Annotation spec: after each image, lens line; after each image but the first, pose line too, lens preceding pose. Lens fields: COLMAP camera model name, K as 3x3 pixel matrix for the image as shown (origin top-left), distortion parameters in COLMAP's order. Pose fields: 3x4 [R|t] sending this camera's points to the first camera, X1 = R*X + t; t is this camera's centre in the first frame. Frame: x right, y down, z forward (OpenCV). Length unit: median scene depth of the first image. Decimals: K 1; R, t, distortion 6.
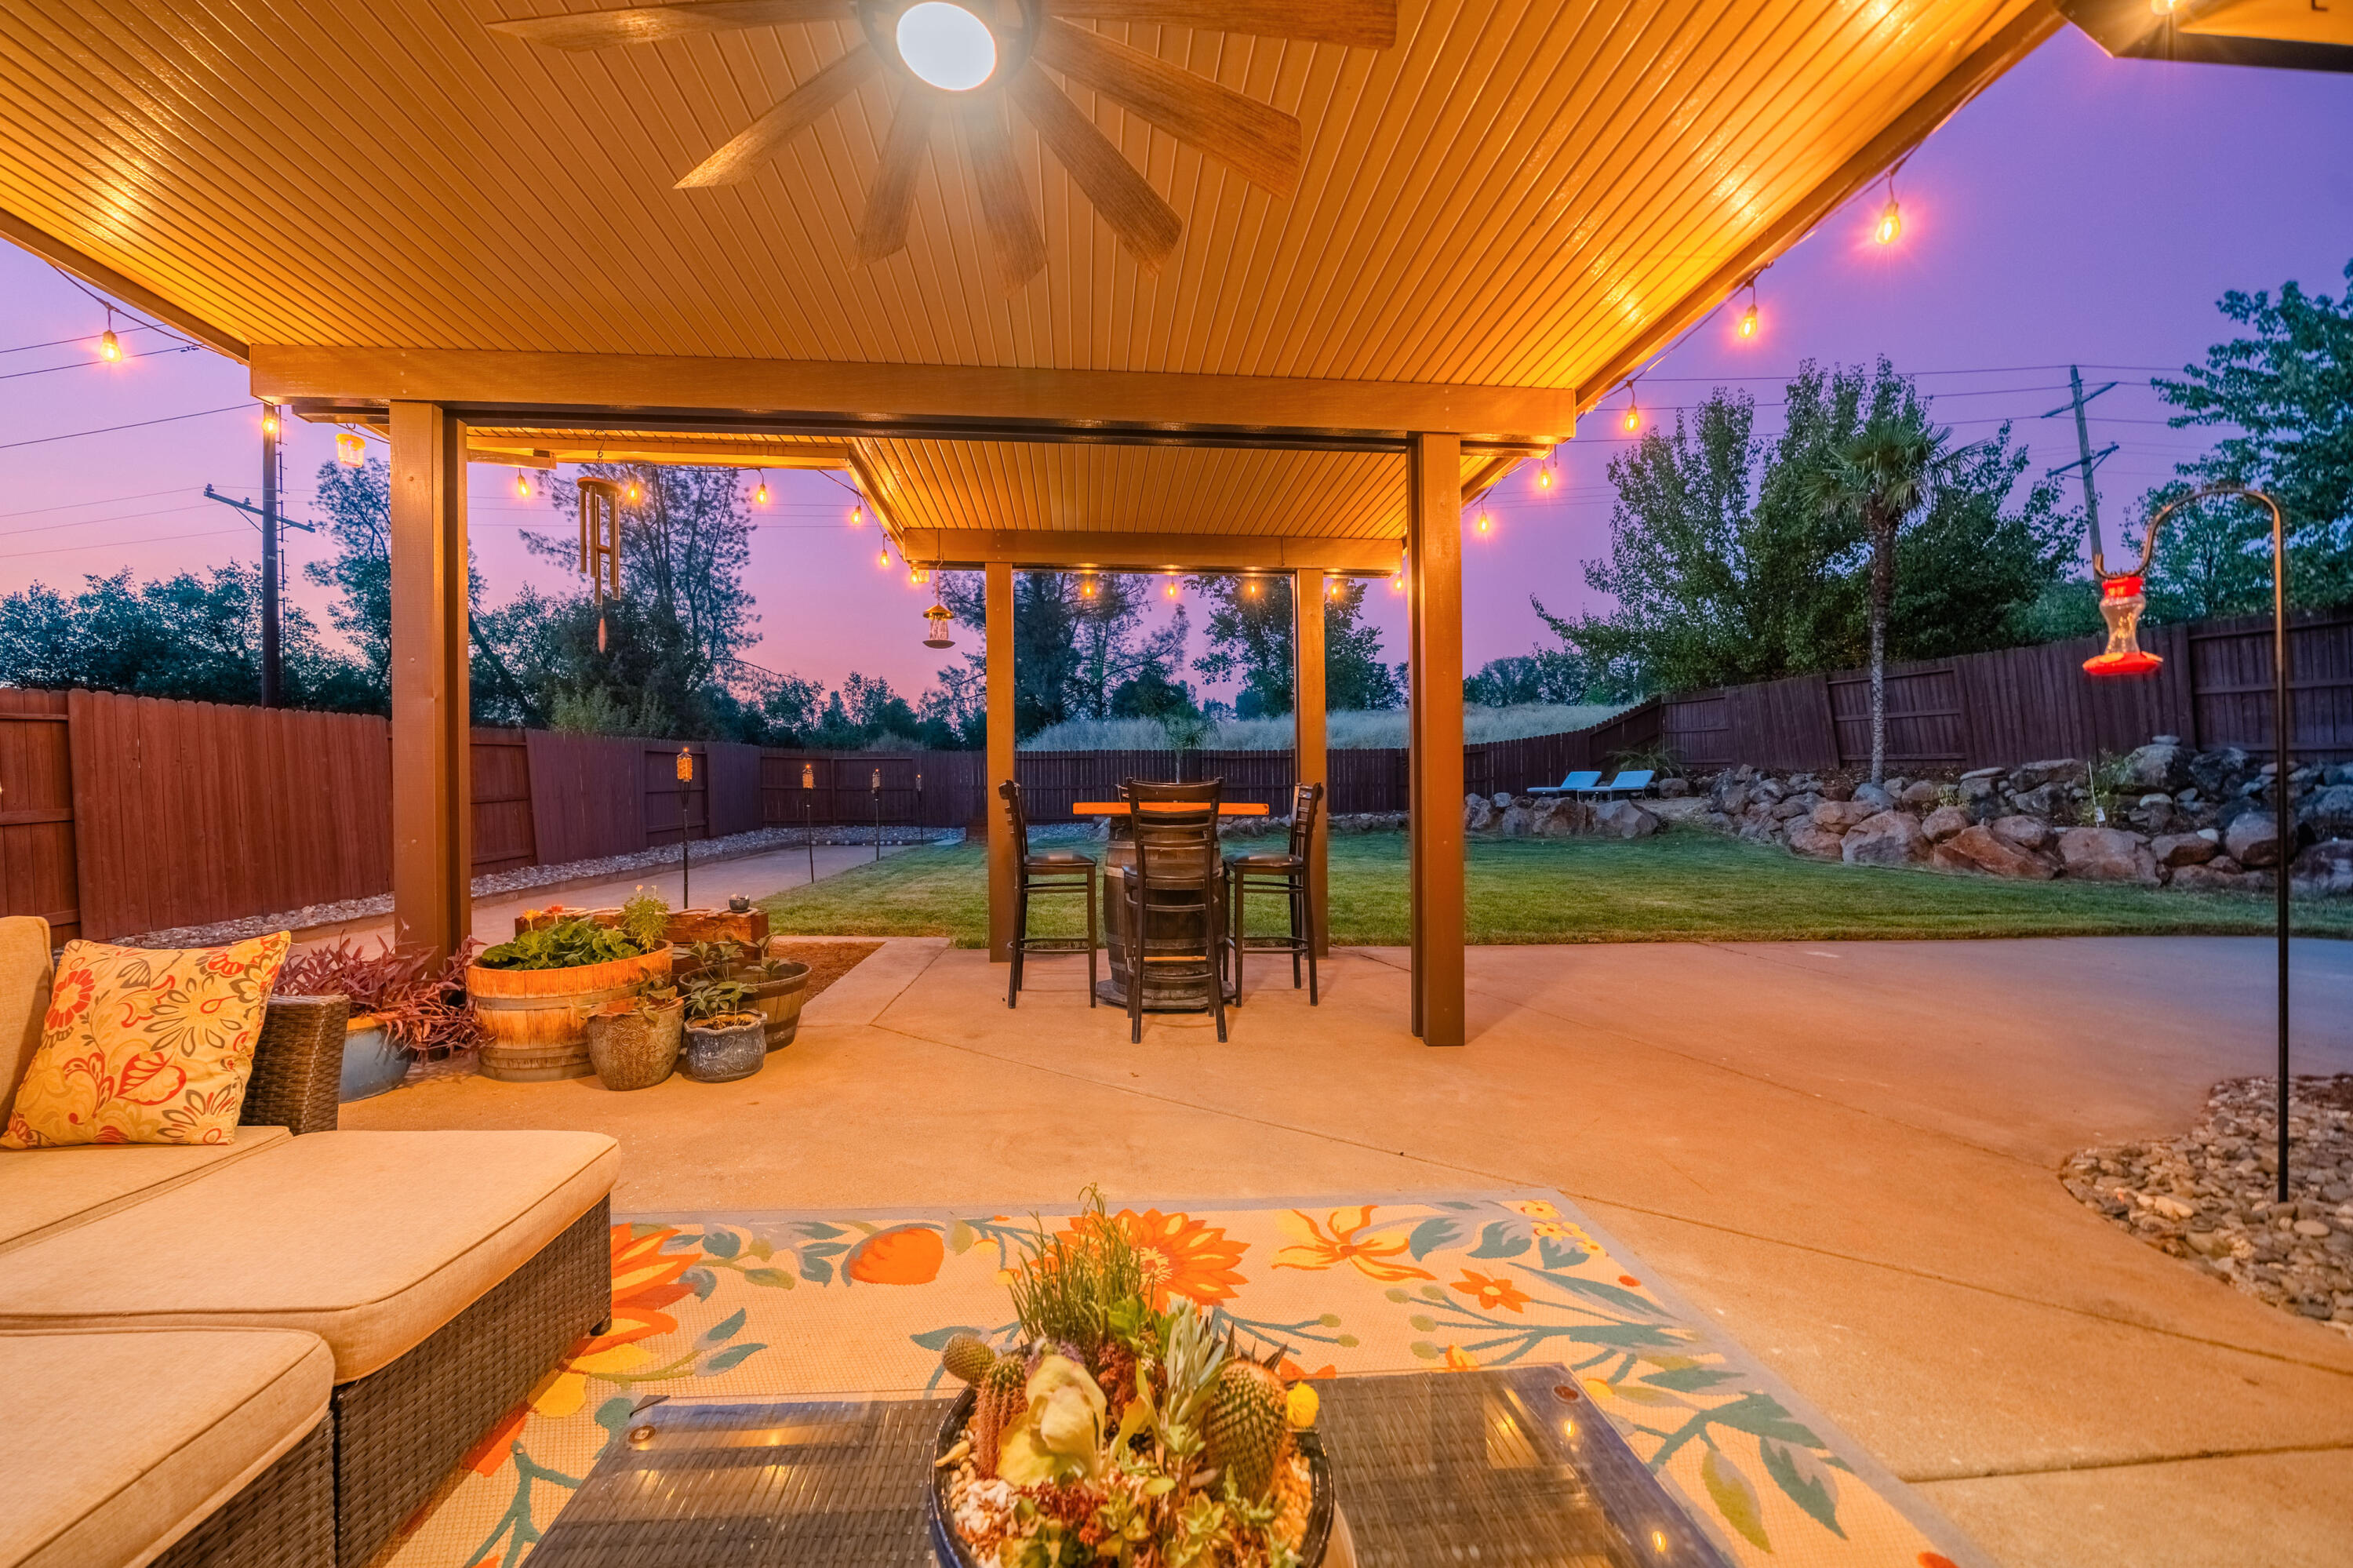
lens RADIAL K [[804.9, 0, 1145.0], [0, 804.9, 790.8], [0, 0, 1]] dist [-0.006642, 0.000144]
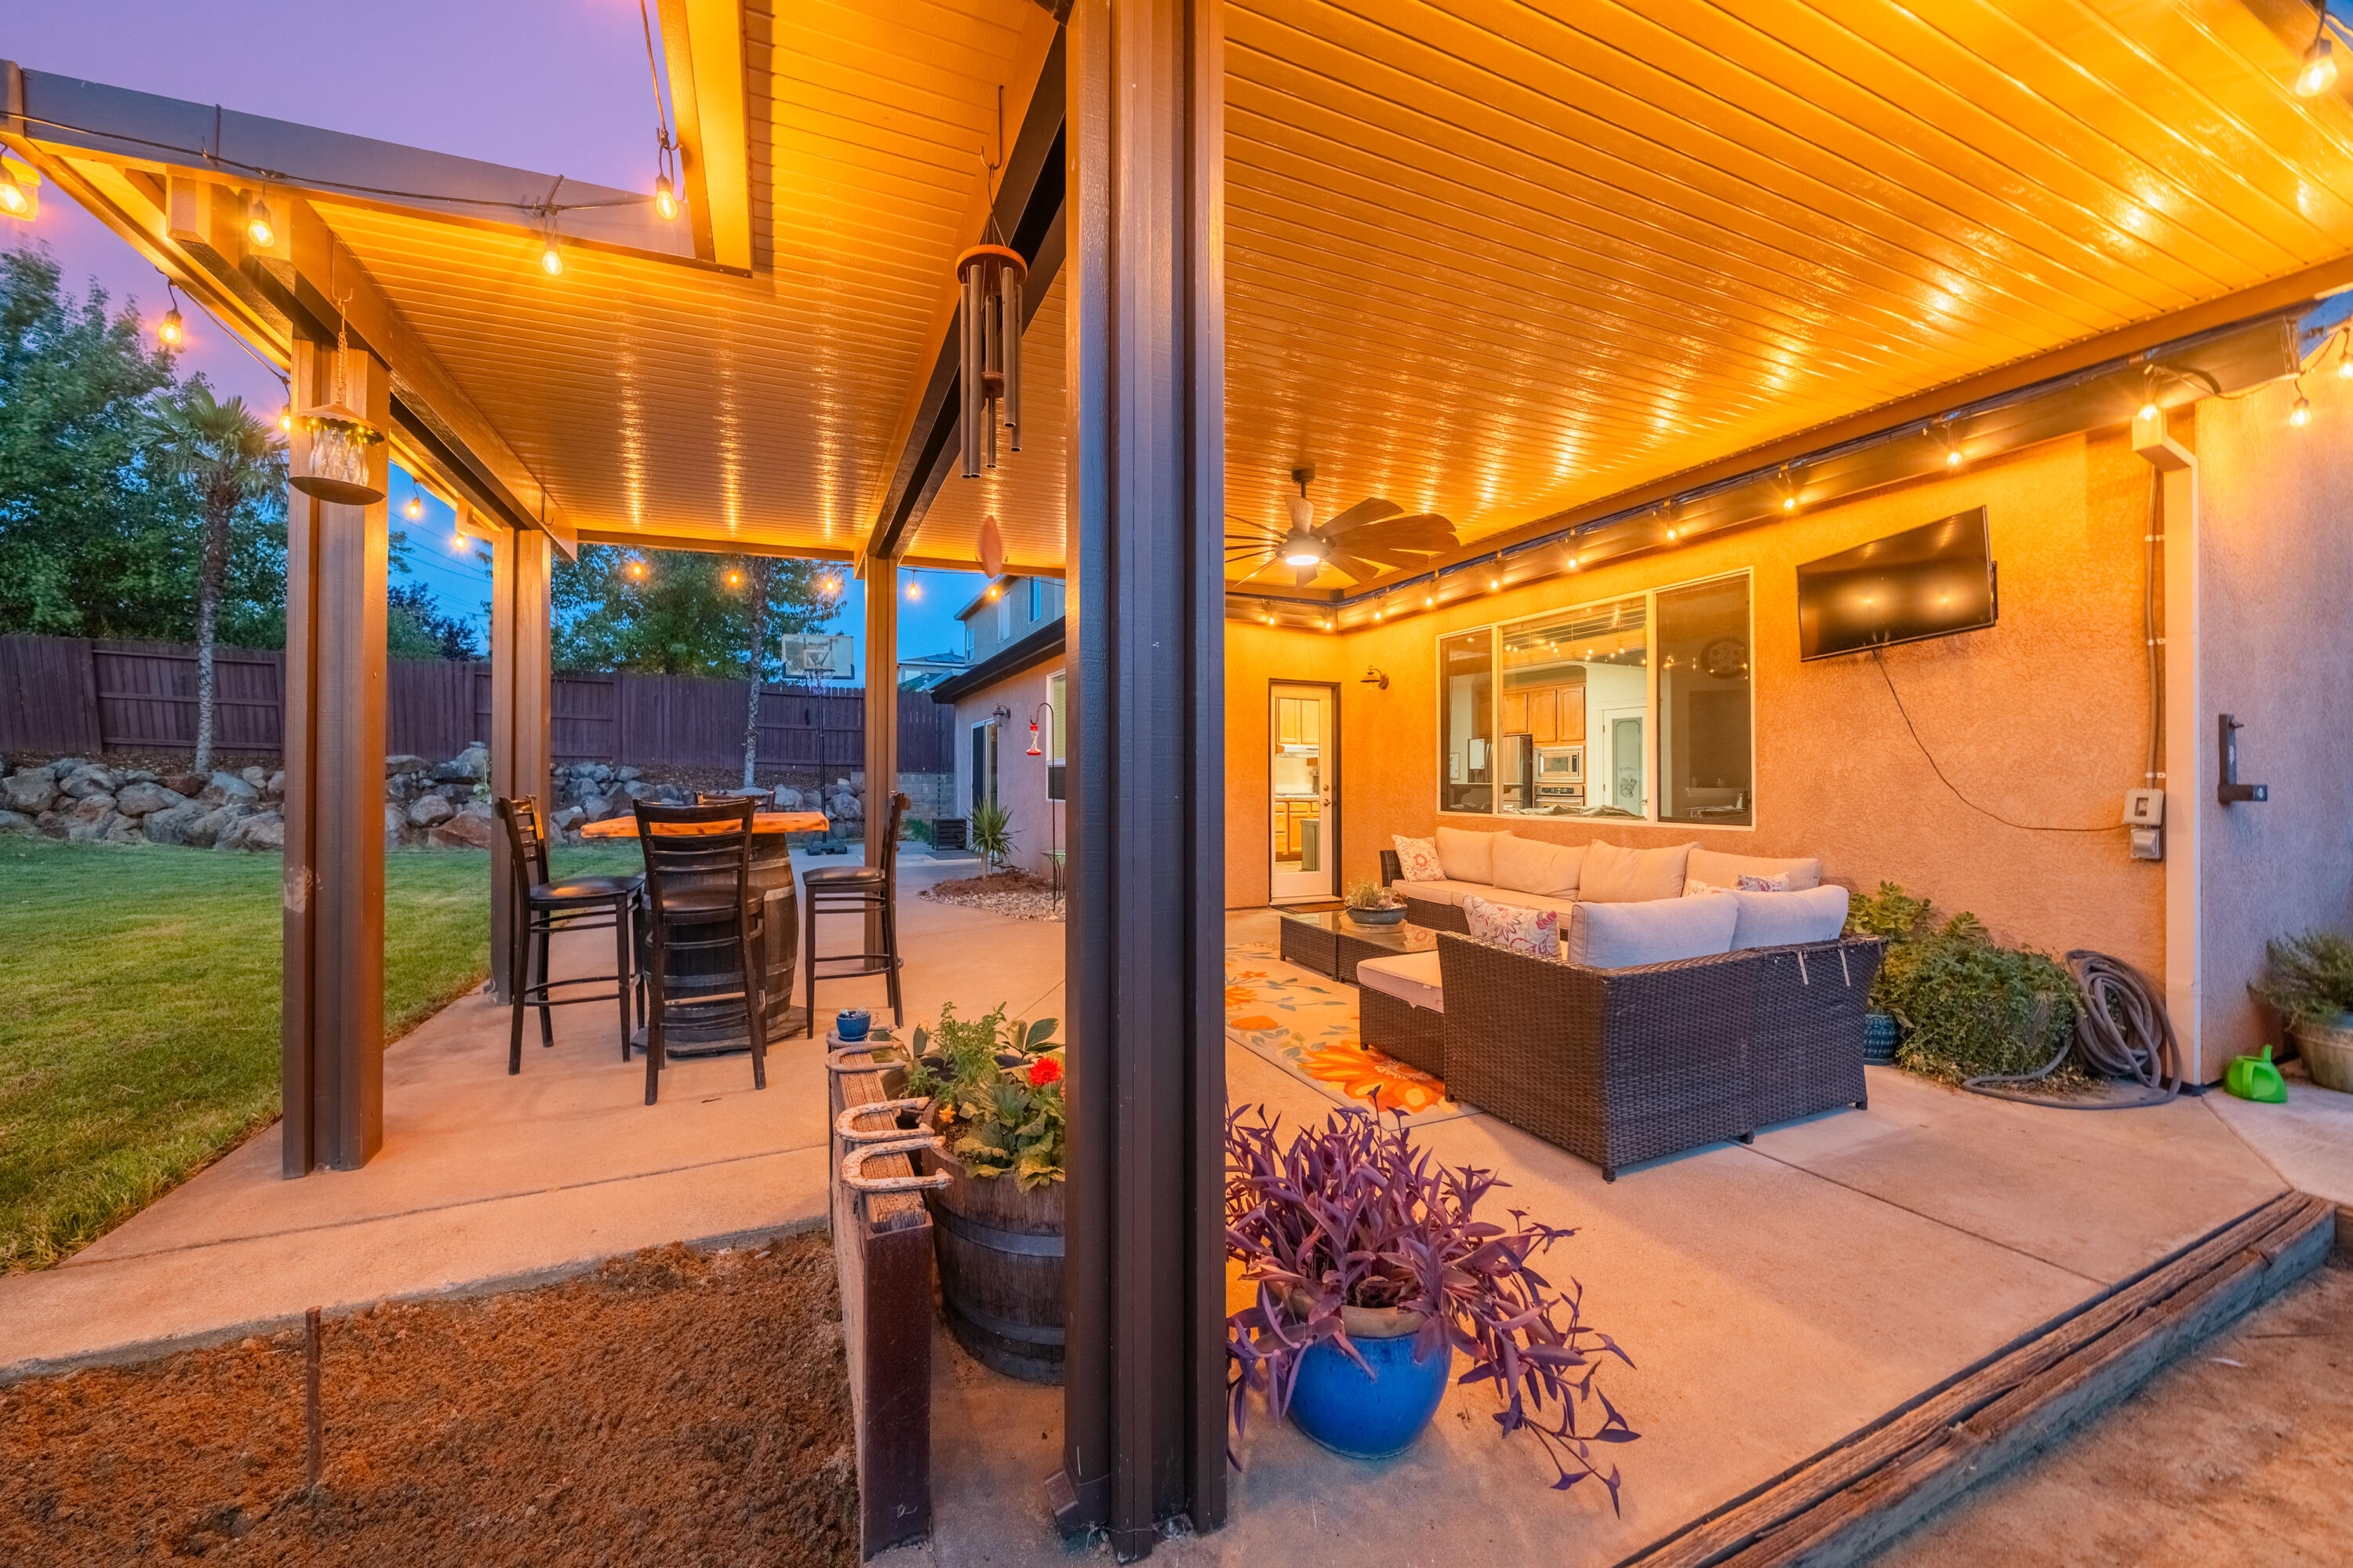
lens RADIAL K [[804.9, 0, 1108.0], [0, 804.9, 767.4], [0, 0, 1]] dist [-0.006642, 0.000144]
pose [[-0.304250, 0.006057, 0.952573, -0.244018], [-0.004112, 0.999962, -0.007672, -0.009815], [-0.952583, -0.006251, -0.304214, 0.221166]]
